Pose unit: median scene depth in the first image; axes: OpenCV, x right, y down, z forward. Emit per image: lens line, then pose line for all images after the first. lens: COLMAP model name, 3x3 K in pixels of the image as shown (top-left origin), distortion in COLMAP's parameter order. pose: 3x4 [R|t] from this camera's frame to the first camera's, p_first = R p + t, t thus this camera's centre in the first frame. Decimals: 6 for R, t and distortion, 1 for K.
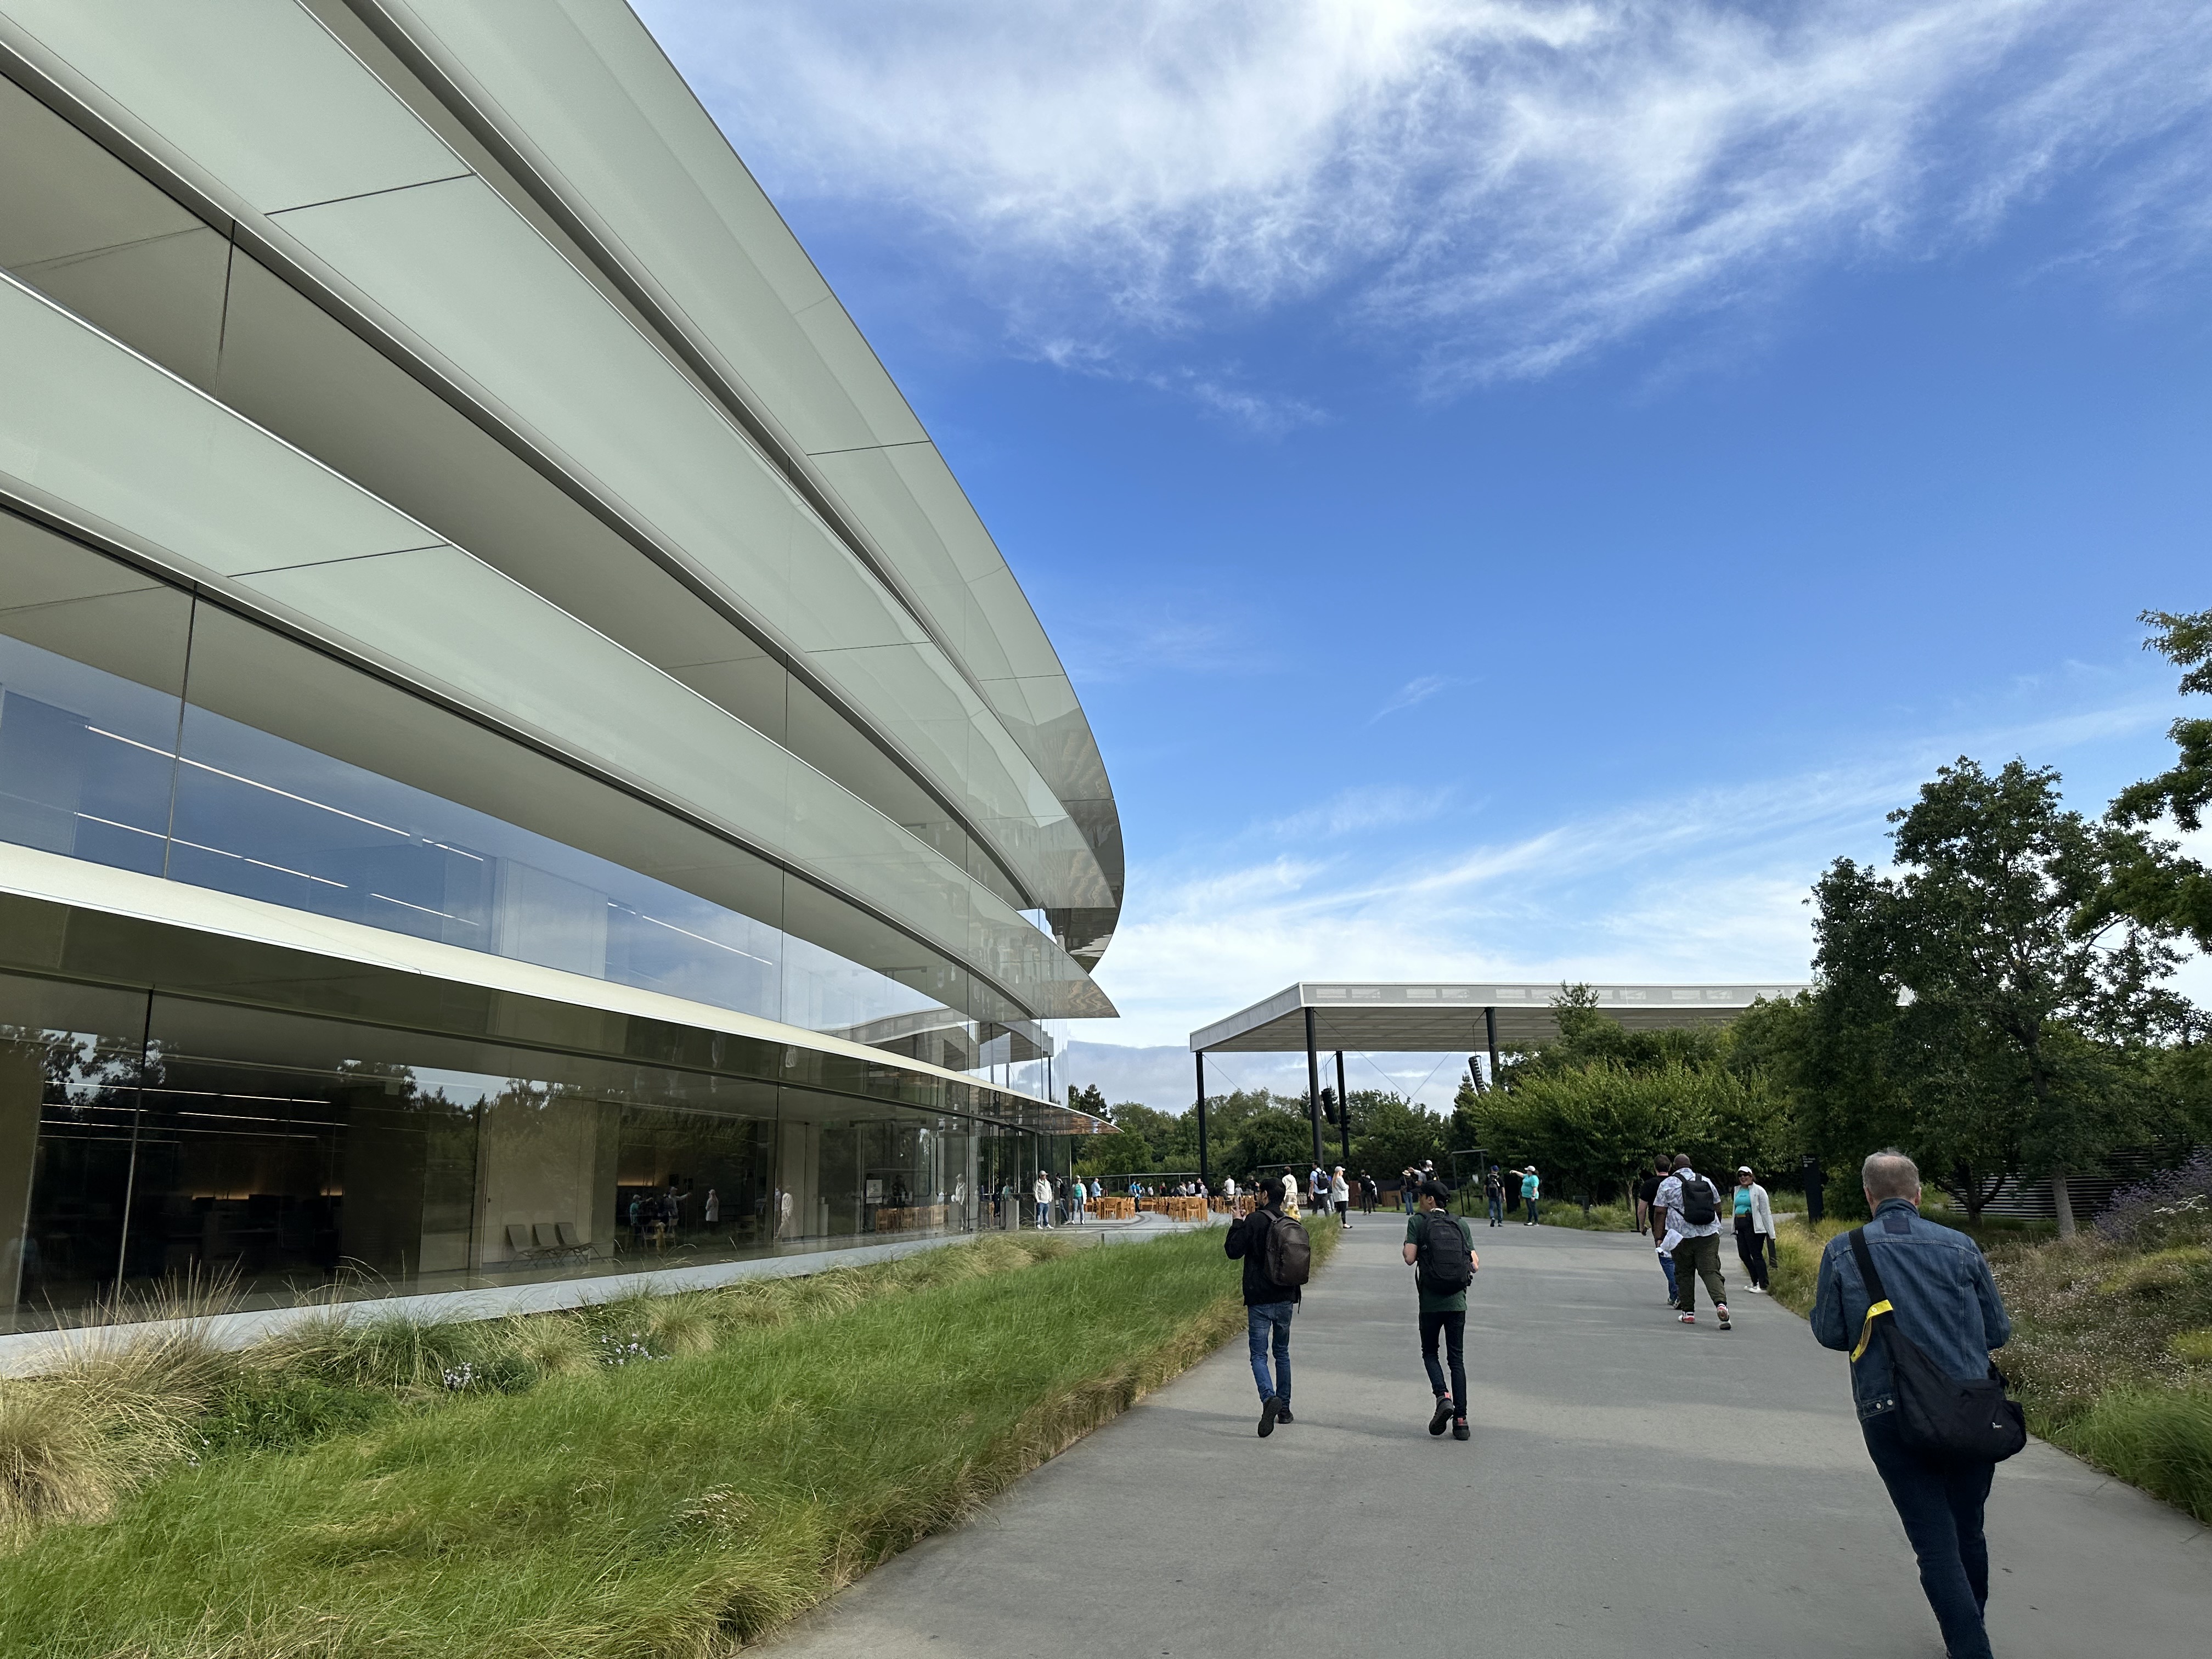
lens RADIAL K [[1533.1, 0, 1106.0], [0, 1533.1, 829.5], [0, 0, 1]] dist [0.113845, -0.143885]
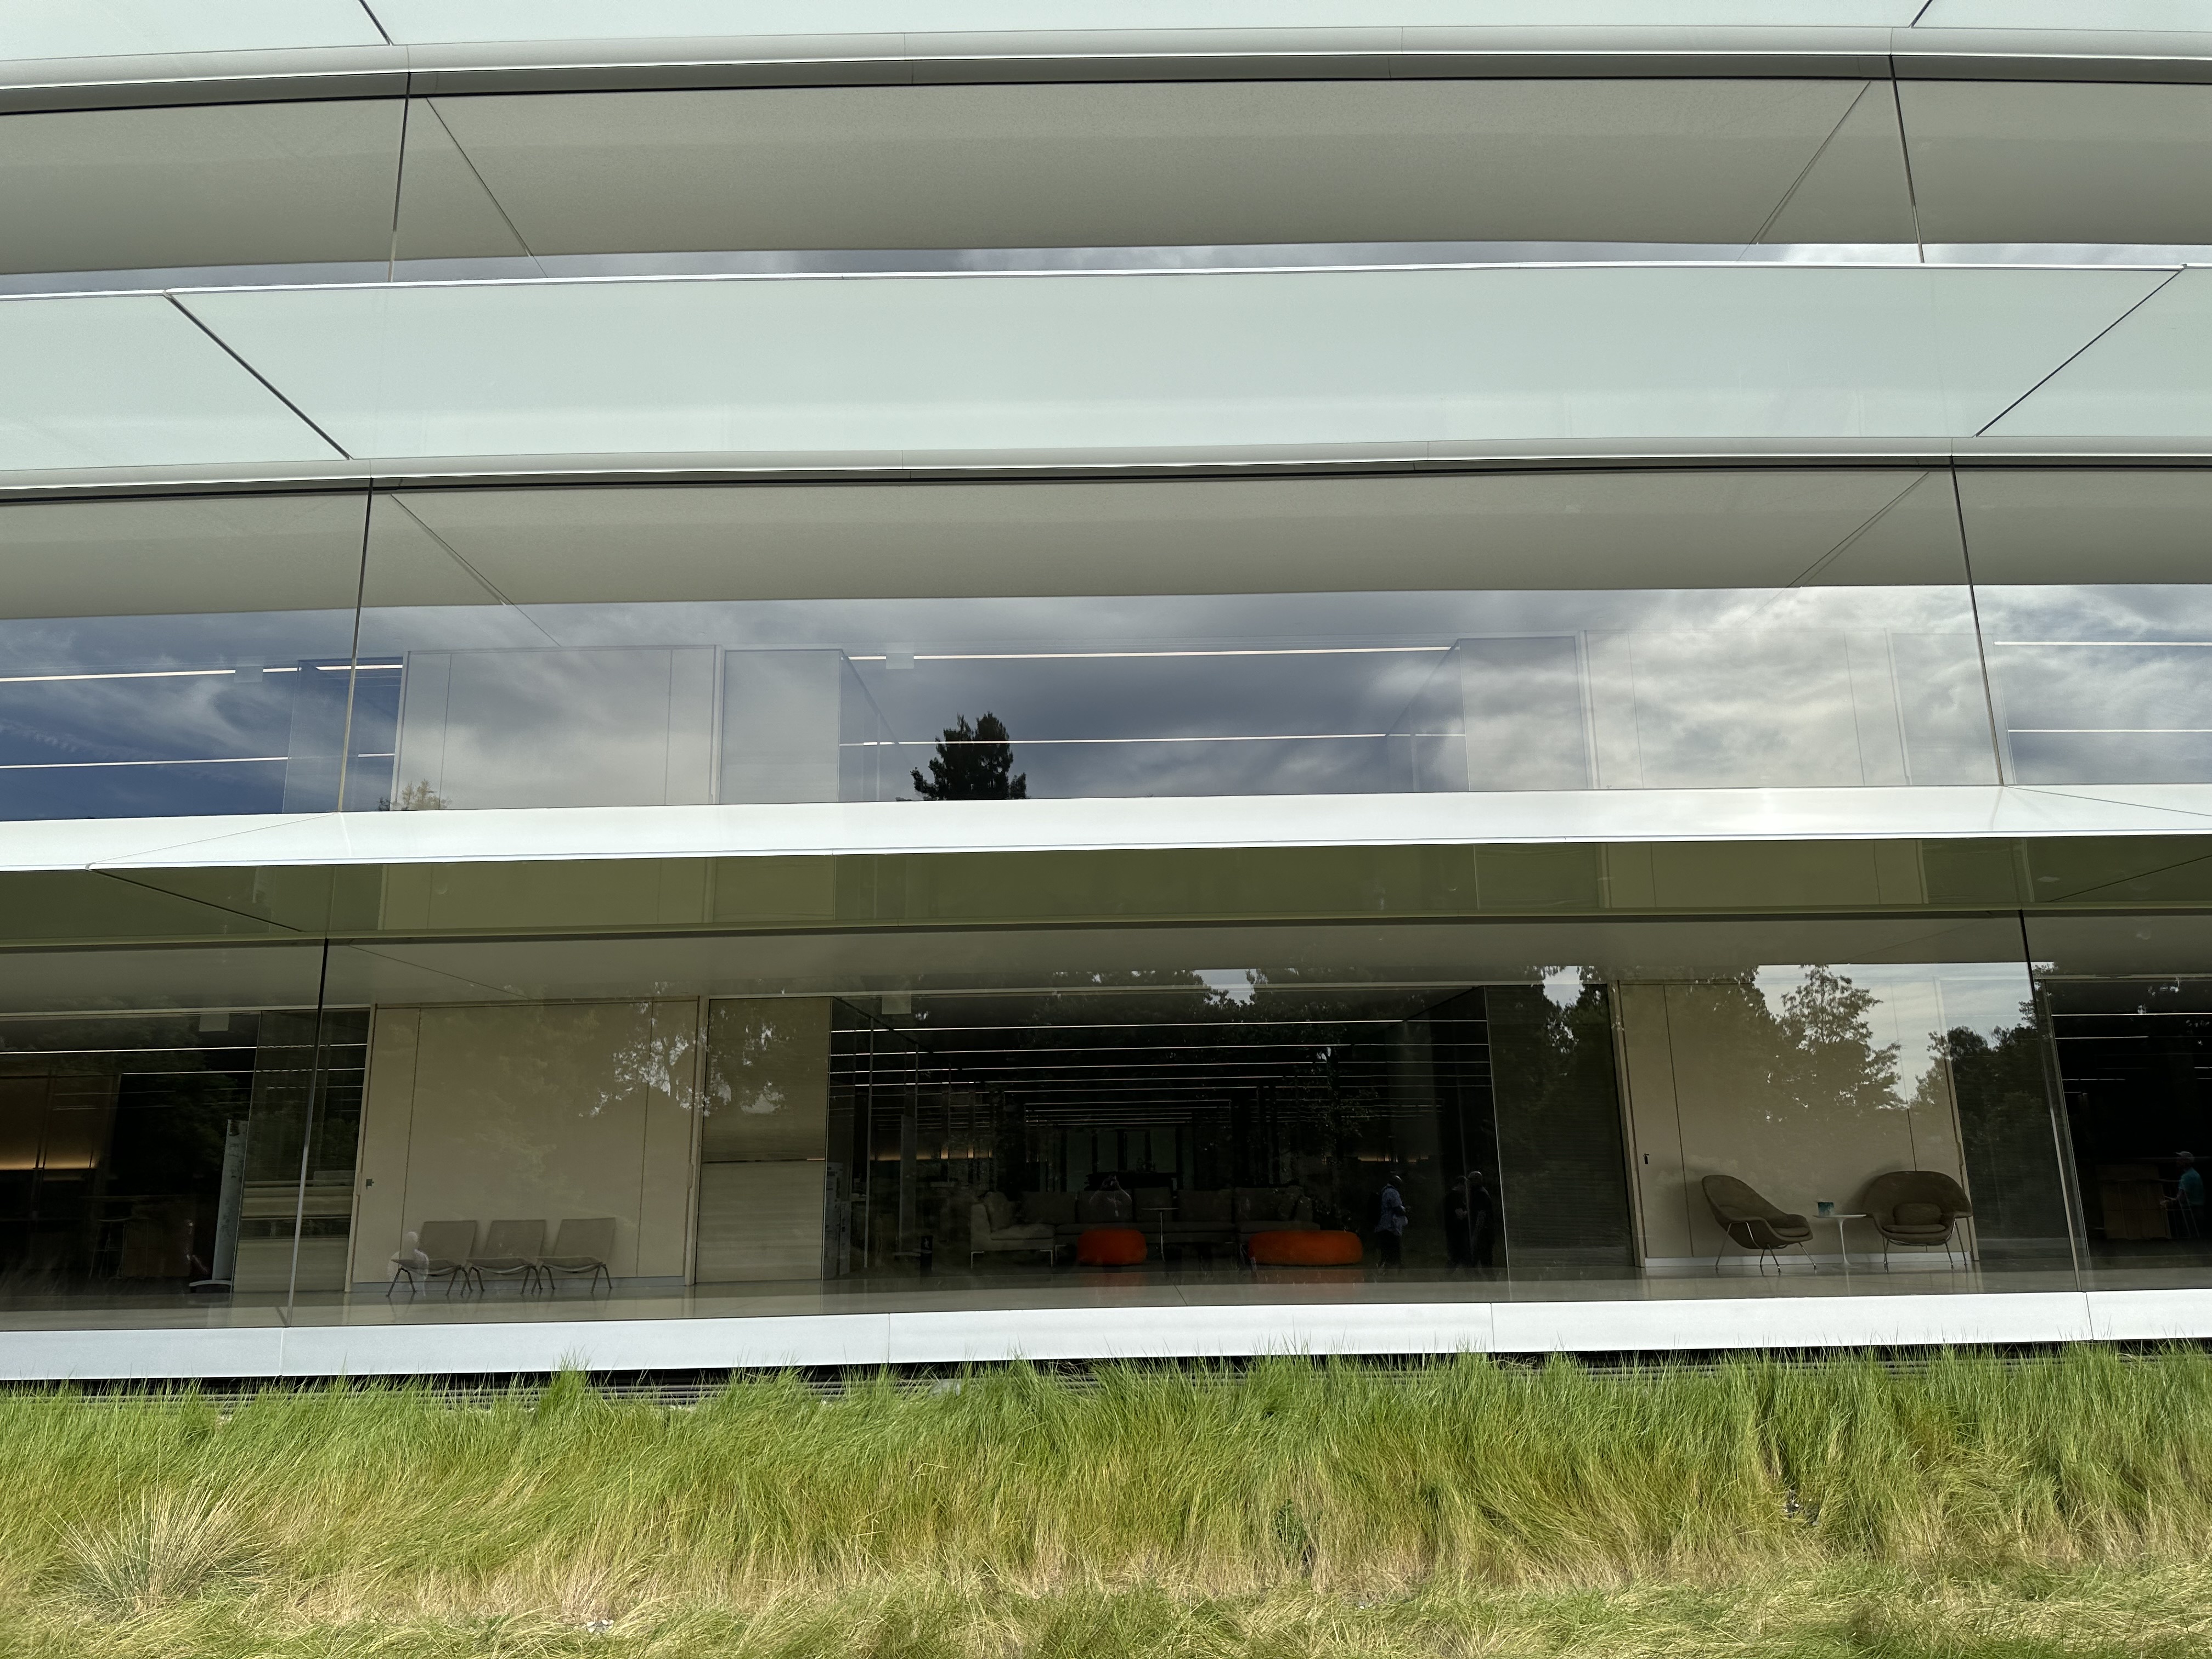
lens RADIAL K [[1533.1, 0, 1106.0], [0, 1533.1, 829.5], [0, 0, 1]] dist [0.113845, -0.143885]
pose [[0.235820, -0.230270, -0.944121, 0.260628], [0.250976, 0.952994, -0.169746, 0.237669], [0.938829, -0.196922, 0.282527, 0.946022]]
